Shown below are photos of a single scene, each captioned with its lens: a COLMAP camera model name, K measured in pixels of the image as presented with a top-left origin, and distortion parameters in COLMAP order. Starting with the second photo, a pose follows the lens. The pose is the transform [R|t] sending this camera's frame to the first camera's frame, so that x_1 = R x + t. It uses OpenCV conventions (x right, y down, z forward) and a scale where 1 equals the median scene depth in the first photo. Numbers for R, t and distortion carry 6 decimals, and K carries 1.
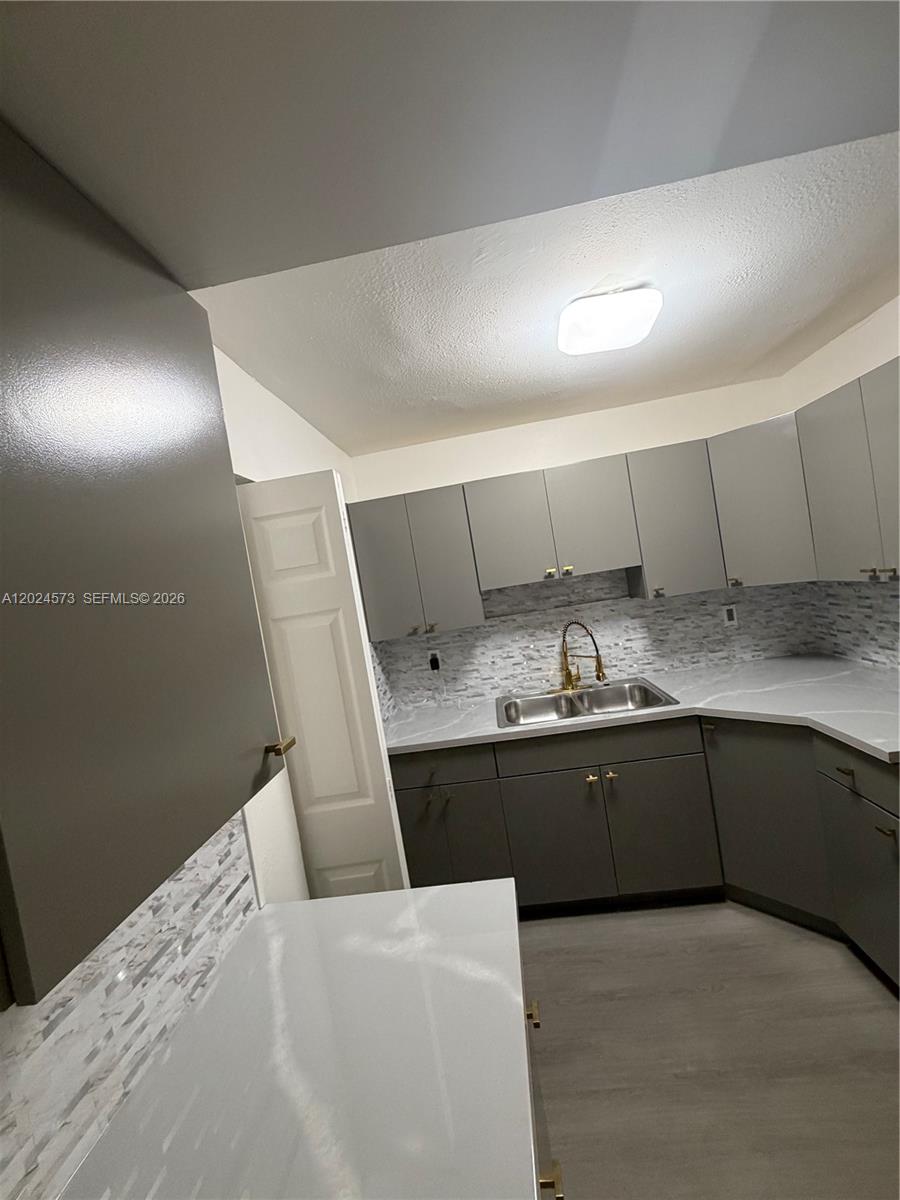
lens RADIAL K [[482.3, 0, 449.7], [0, 482.3, 598.1], [0, 0, 1]] dist [-0.000049, 0.000904]
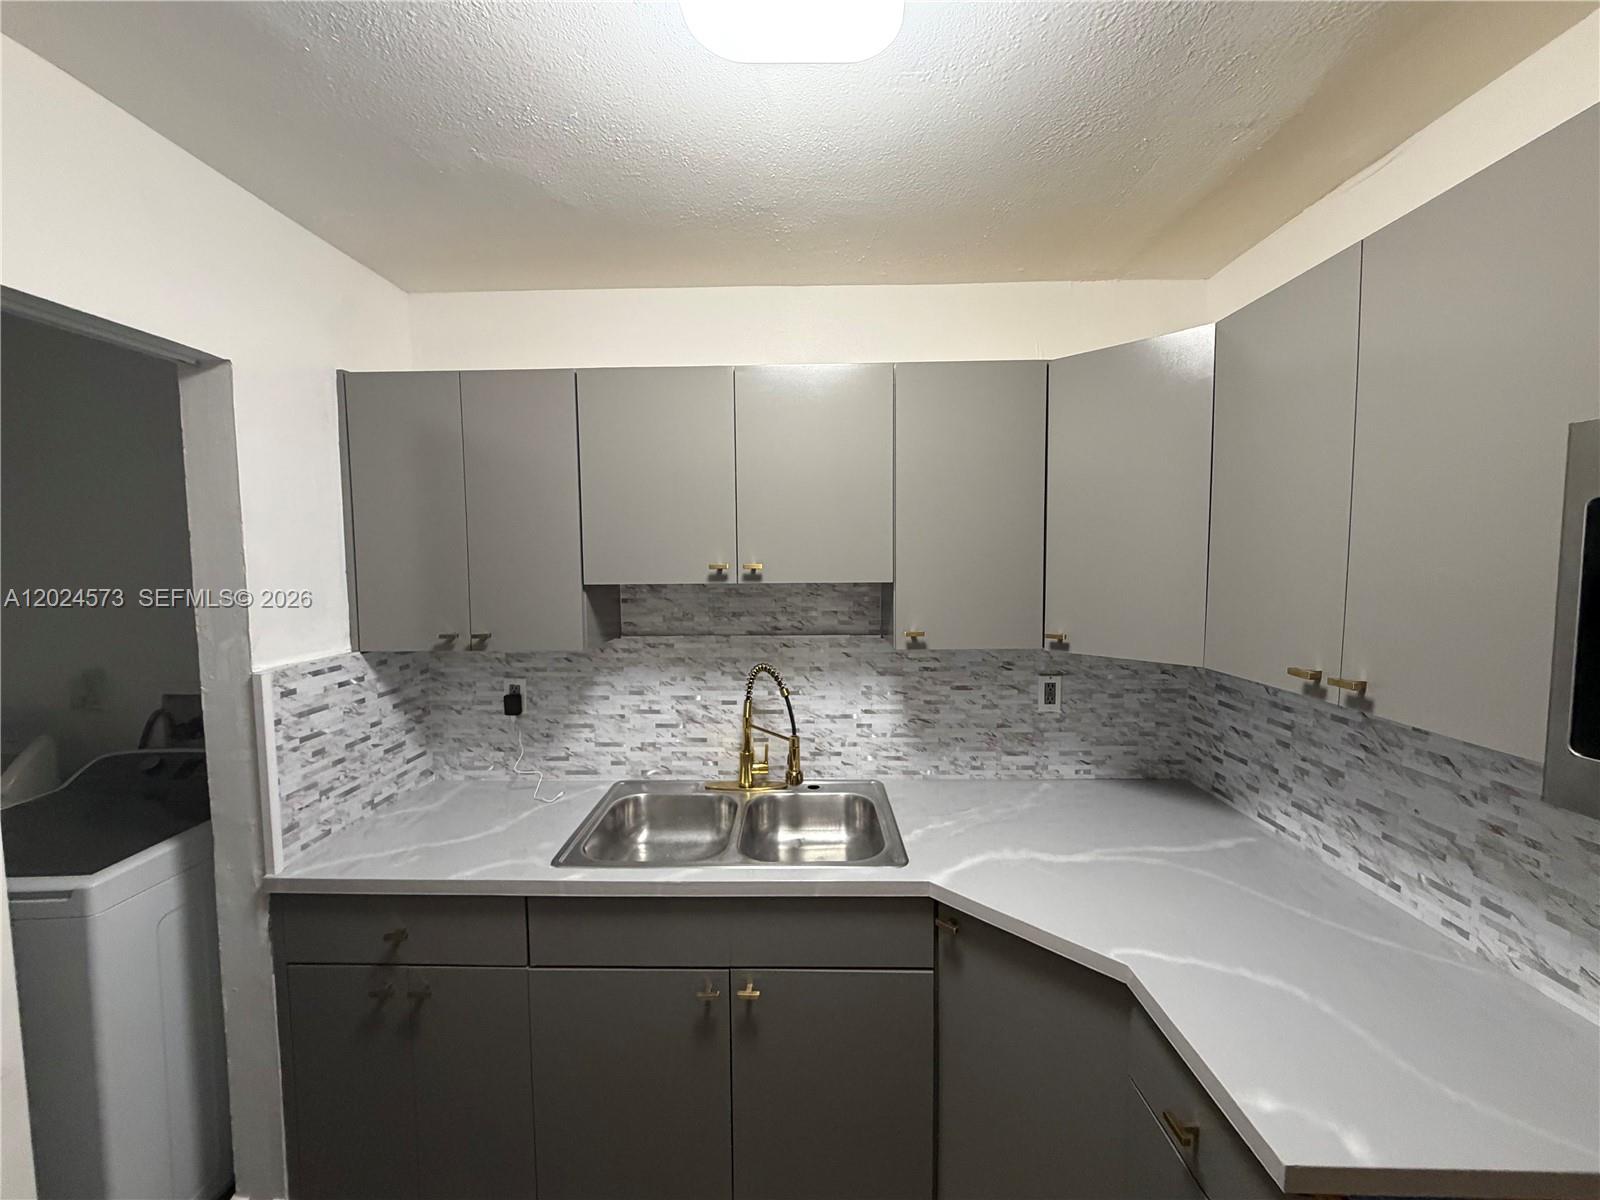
lens RADIAL K [[643.1, 0, 792.3], [0, 643.1, 601.2], [0, 0, 1]] dist [-0.000049, 0.000904]
pose [[0.986596, 0.148596, 0.067442, 0.218660], [-0.150529, 0.988301, 0.024521, -0.043895], [-0.063009, -0.034344, 0.997422, 0.276453]]
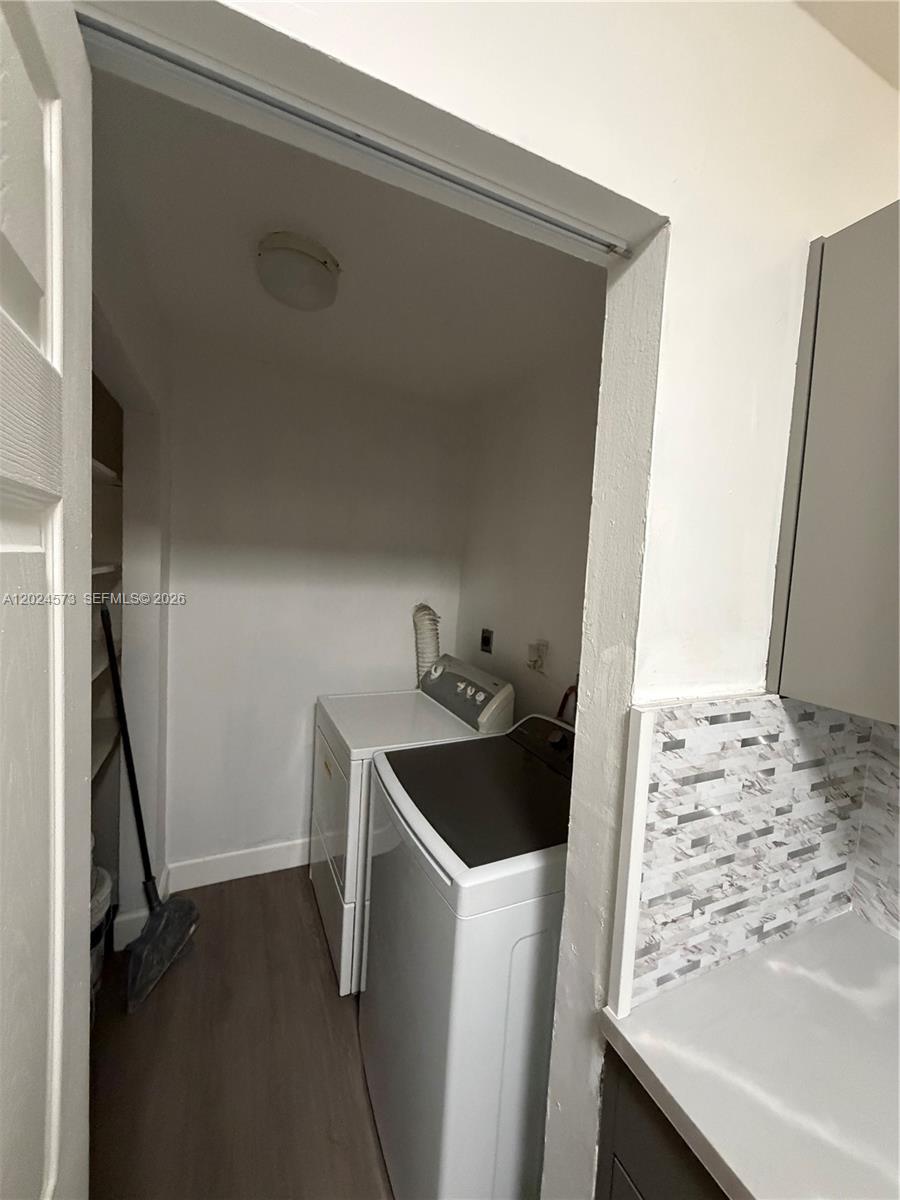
lens RADIAL K [[482.3, 0, 449.7], [0, 482.3, 598.1], [0, 0, 1]] dist [-0.000049, 0.000904]
pose [[0.478642, 0.244131, -0.843387, -0.013531], [-0.164204, 0.968508, 0.187160, 0.004888], [0.862519, 0.048905, 0.503656, 0.607298]]
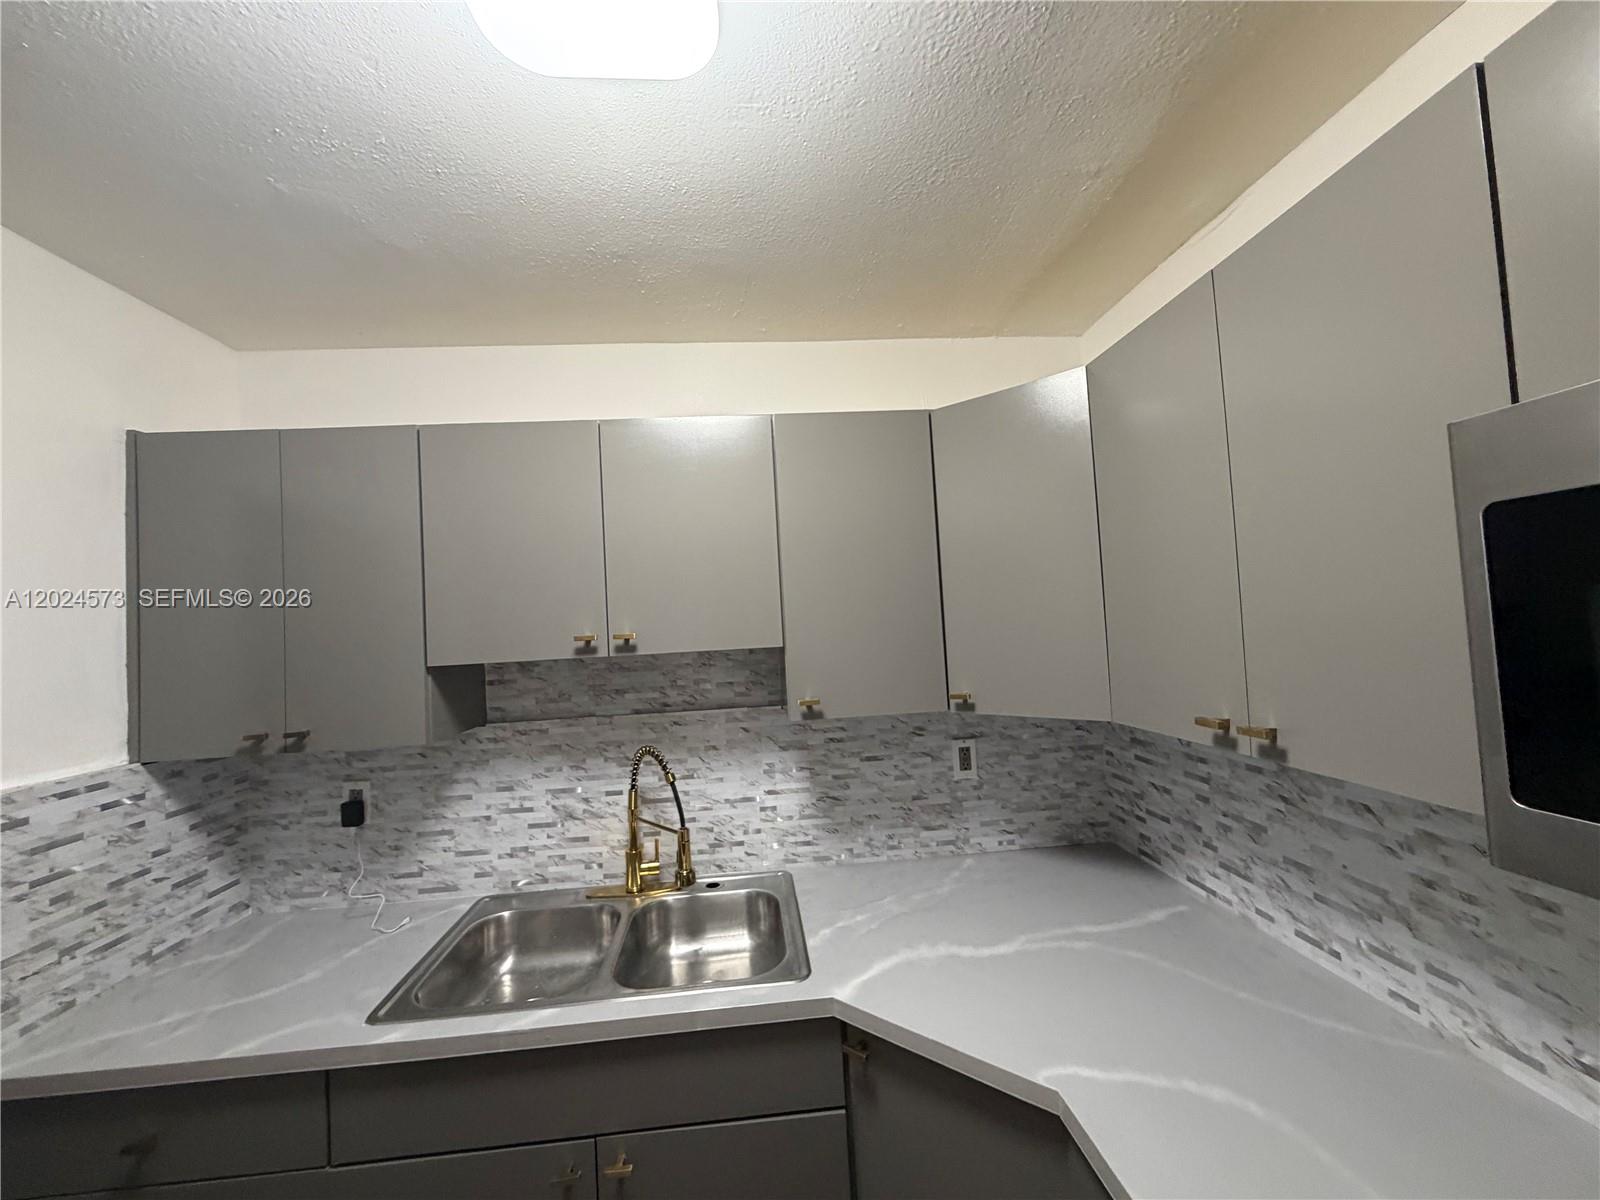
lens RADIAL K [[643.1, 0, 792.3], [0, 643.1, 601.2], [0, 0, 1]] dist [-0.000049, 0.000904]
pose [[0.981919, 0.115108, 0.150286, 0.271802], [-0.100918, 0.989969, -0.098880, -0.045735], [-0.160161, 0.081926, 0.983685, 0.329470]]
